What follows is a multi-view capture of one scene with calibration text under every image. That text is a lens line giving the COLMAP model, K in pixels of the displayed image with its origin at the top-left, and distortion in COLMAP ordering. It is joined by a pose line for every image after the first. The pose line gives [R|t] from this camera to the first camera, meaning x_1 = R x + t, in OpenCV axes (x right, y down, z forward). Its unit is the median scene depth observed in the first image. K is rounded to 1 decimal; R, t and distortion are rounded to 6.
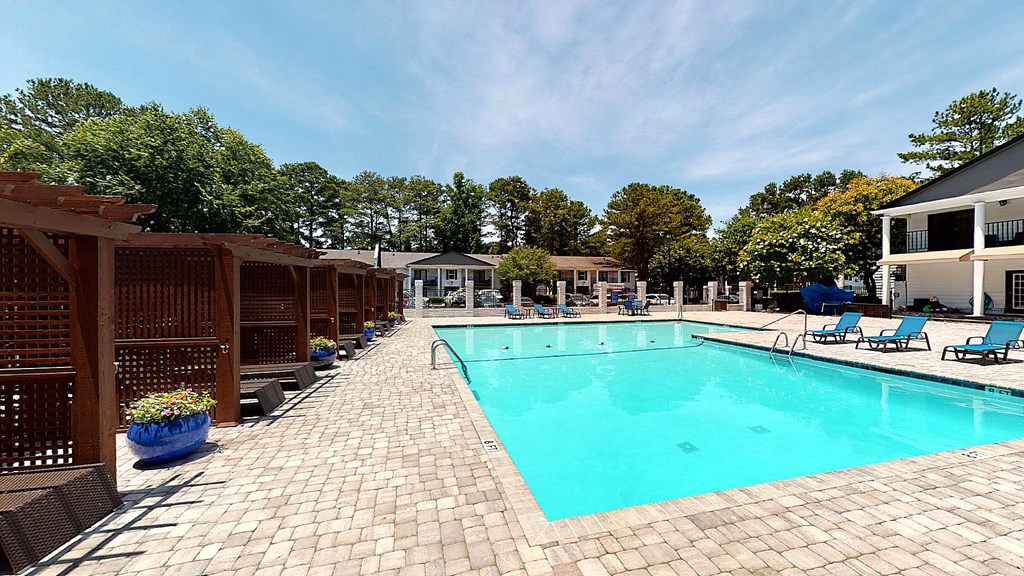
lens RADIAL K [[360.0, 0, 512.0], [0, 360.0, 288.0], [0, 0, 1]] dist [0.001796, 0.000093]
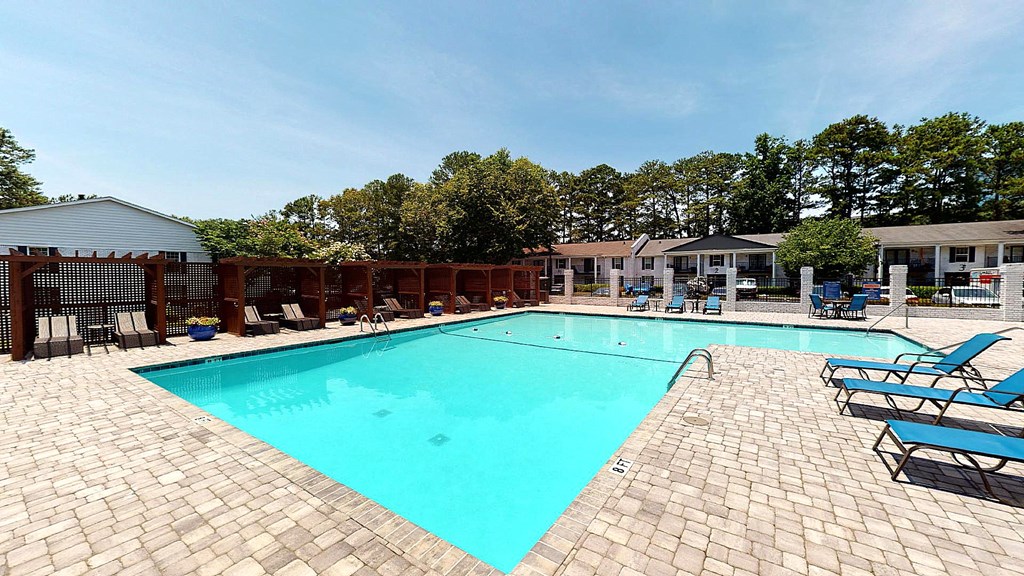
lens RADIAL K [[359.1, 0, 512.0], [0, 359.1, 288.0], [0, 0, 1]] dist [-0.002584, -0.000117]
pose [[0.674827, 0.020089, -0.737702, 0.134095], [0.004087, 0.999512, 0.030957, -0.000309], [0.737964, -0.023906, 0.674416, 0.045682]]
